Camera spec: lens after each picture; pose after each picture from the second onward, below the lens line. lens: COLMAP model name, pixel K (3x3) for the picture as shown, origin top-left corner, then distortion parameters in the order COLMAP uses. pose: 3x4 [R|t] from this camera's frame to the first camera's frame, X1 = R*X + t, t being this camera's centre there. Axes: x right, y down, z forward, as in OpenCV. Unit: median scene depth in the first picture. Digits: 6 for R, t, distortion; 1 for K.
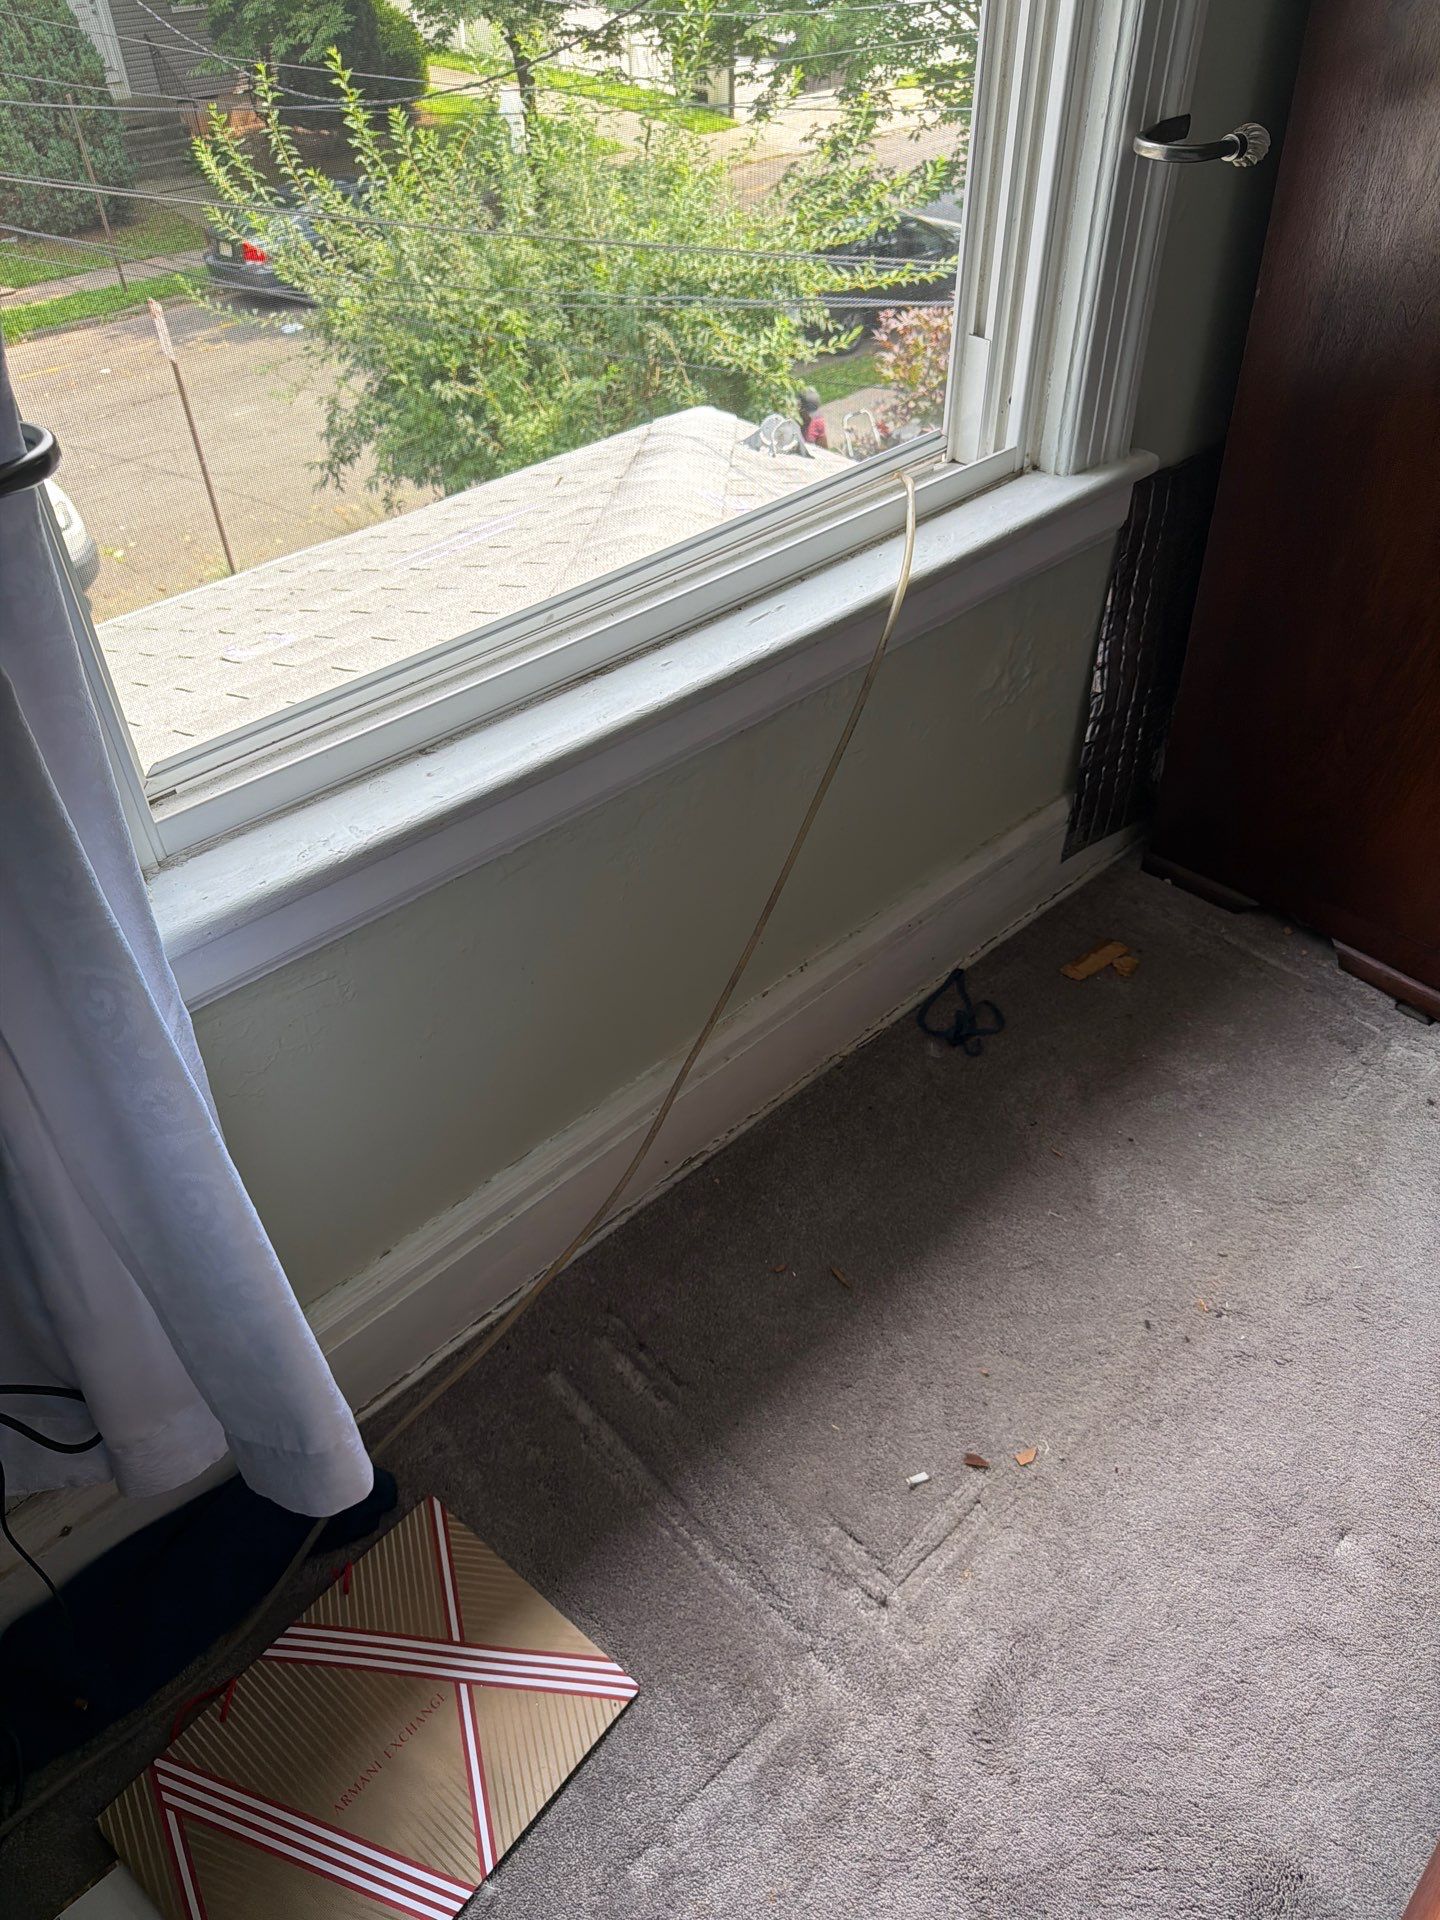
lens RADIAL K [[1374.1, 0, 711.7], [0, 1374.1, 953.1], [0, 0, 1]] dist [0.082266, -0.102727]
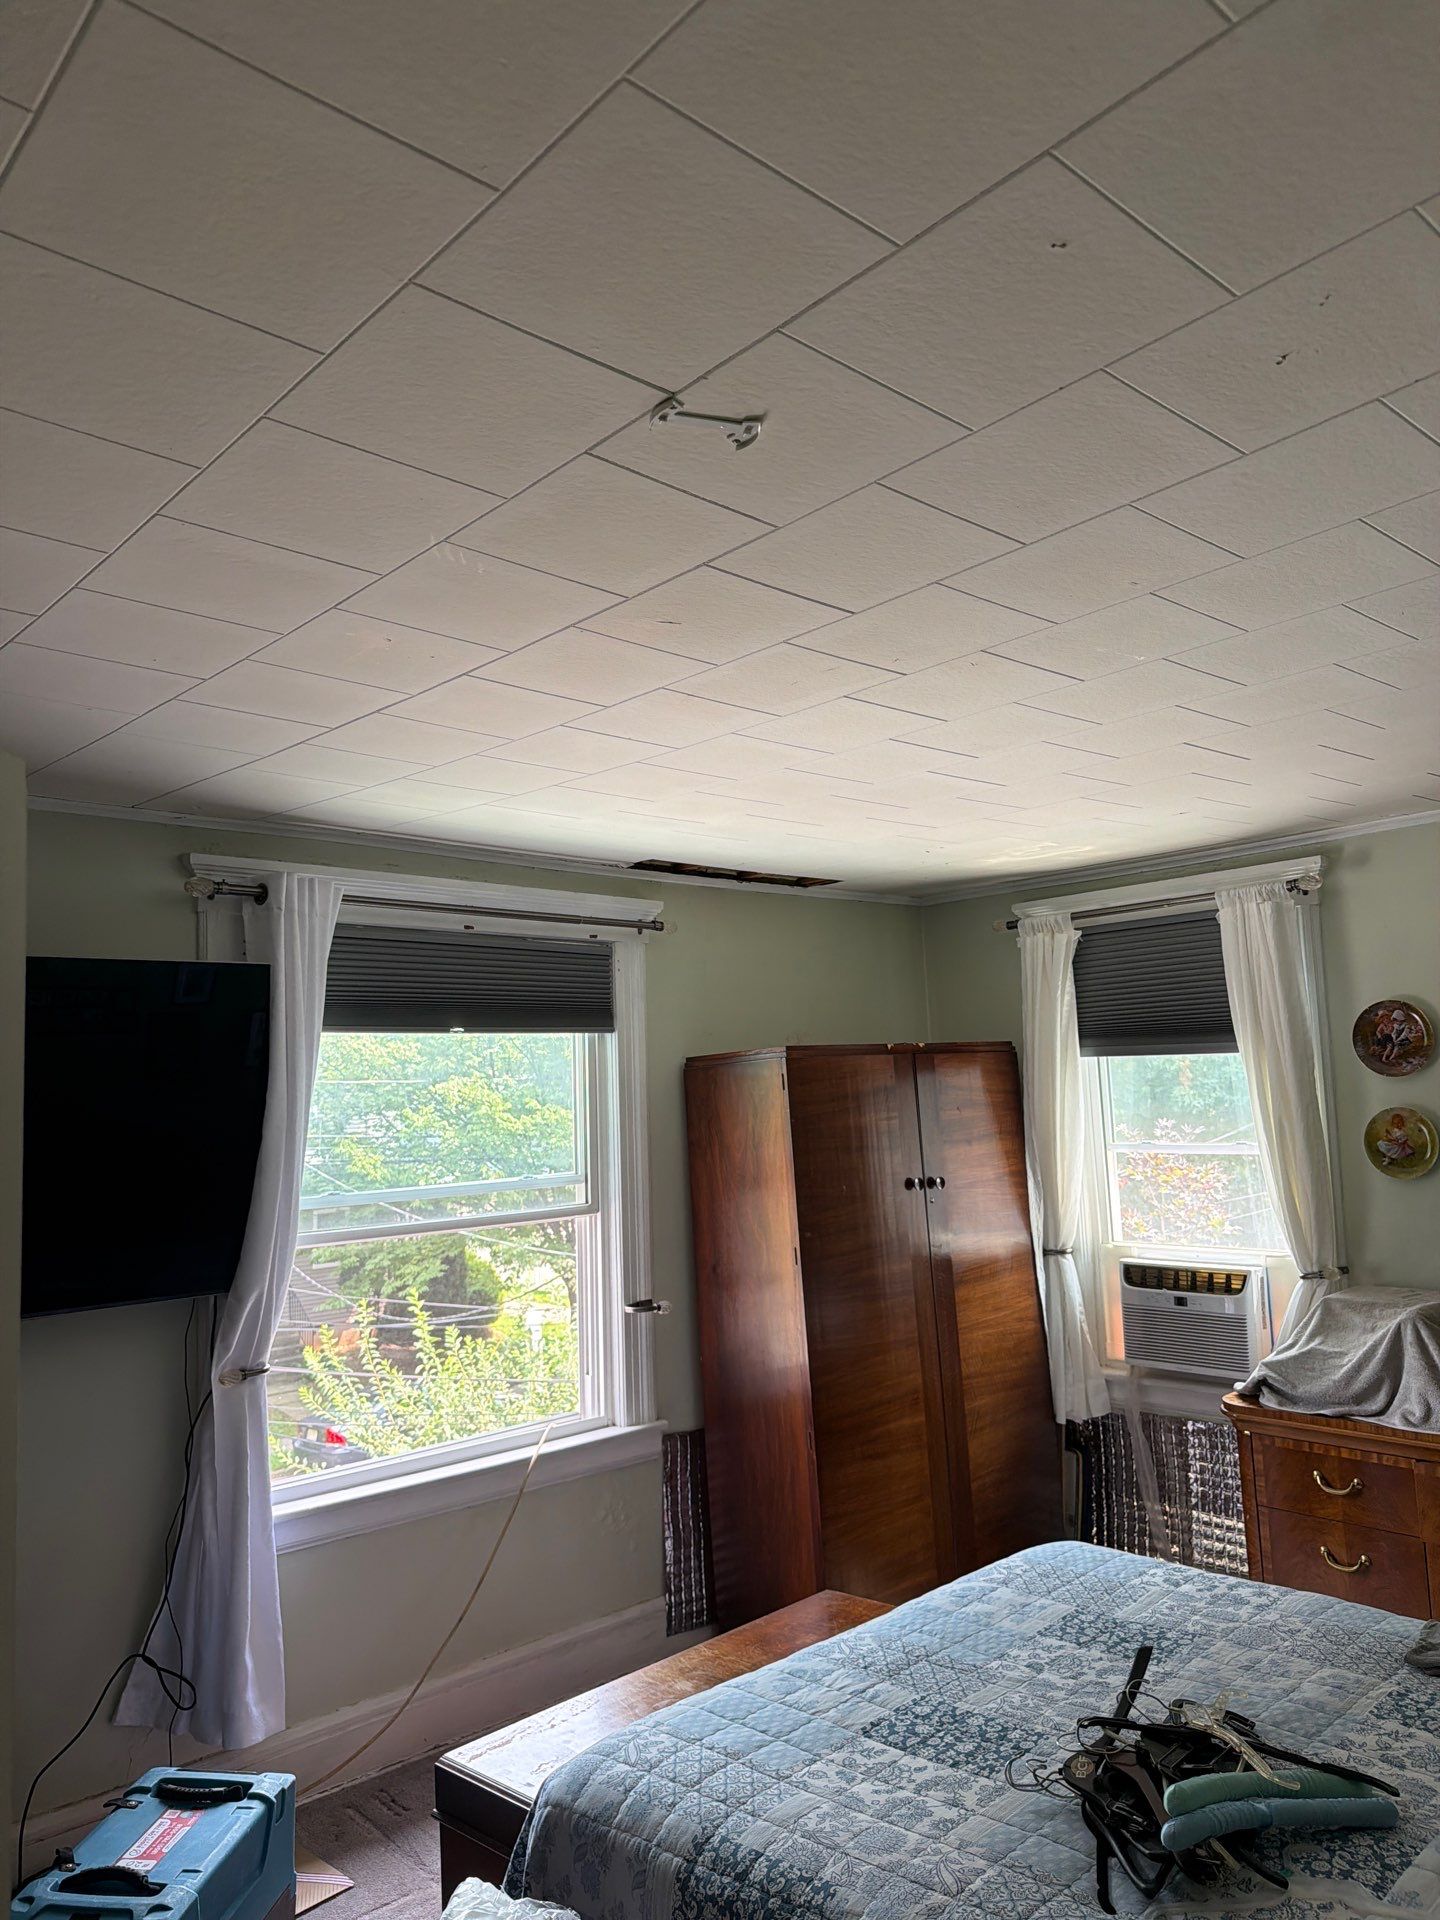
lens RADIAL K [[1370.1, 0, 739.9], [0, 1370.1, 1001.8], [0, 0, 1]] dist [0.107820, -0.114728]
pose [[0.999816, -0.012245, -0.014790, 0.108072], [-0.001703, 0.710660, -0.703533, 0.182954], [0.019125, 0.703429, 0.710509, -0.275397]]
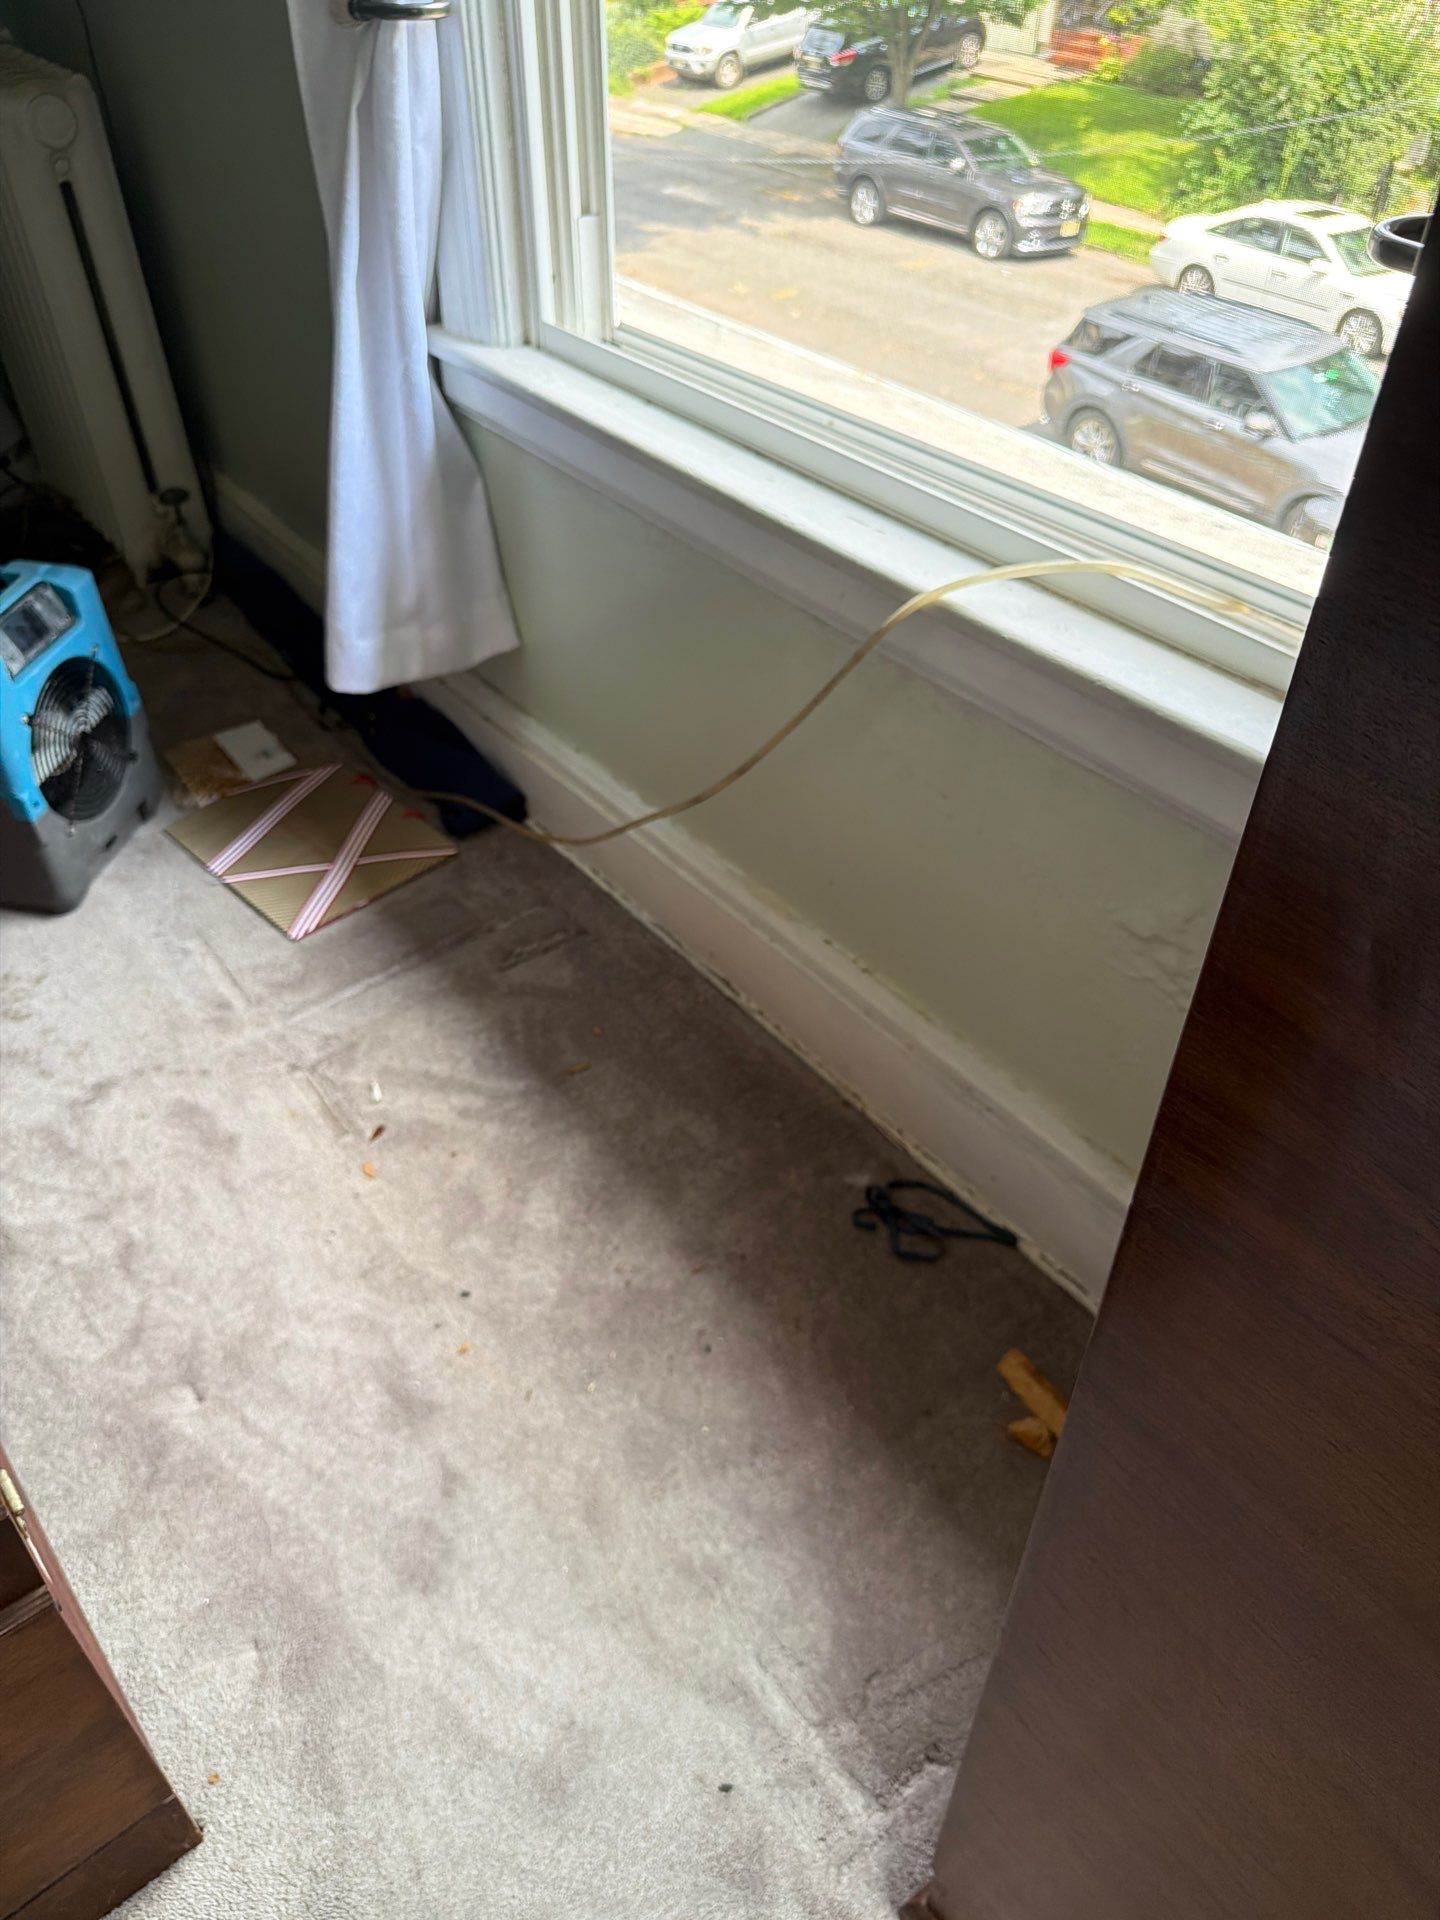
lens RADIAL K [[1362.1, 0, 714.3], [0, 1362.1, 960.2], [0, 0, 1]] dist [0.027822, -0.001185]
pose [[-0.110707, 0.646976, -0.754431, 0.174778], [-0.650086, 0.527043, 0.547370, -0.097736], [0.751753, 0.551043, 0.362242, 0.137021]]
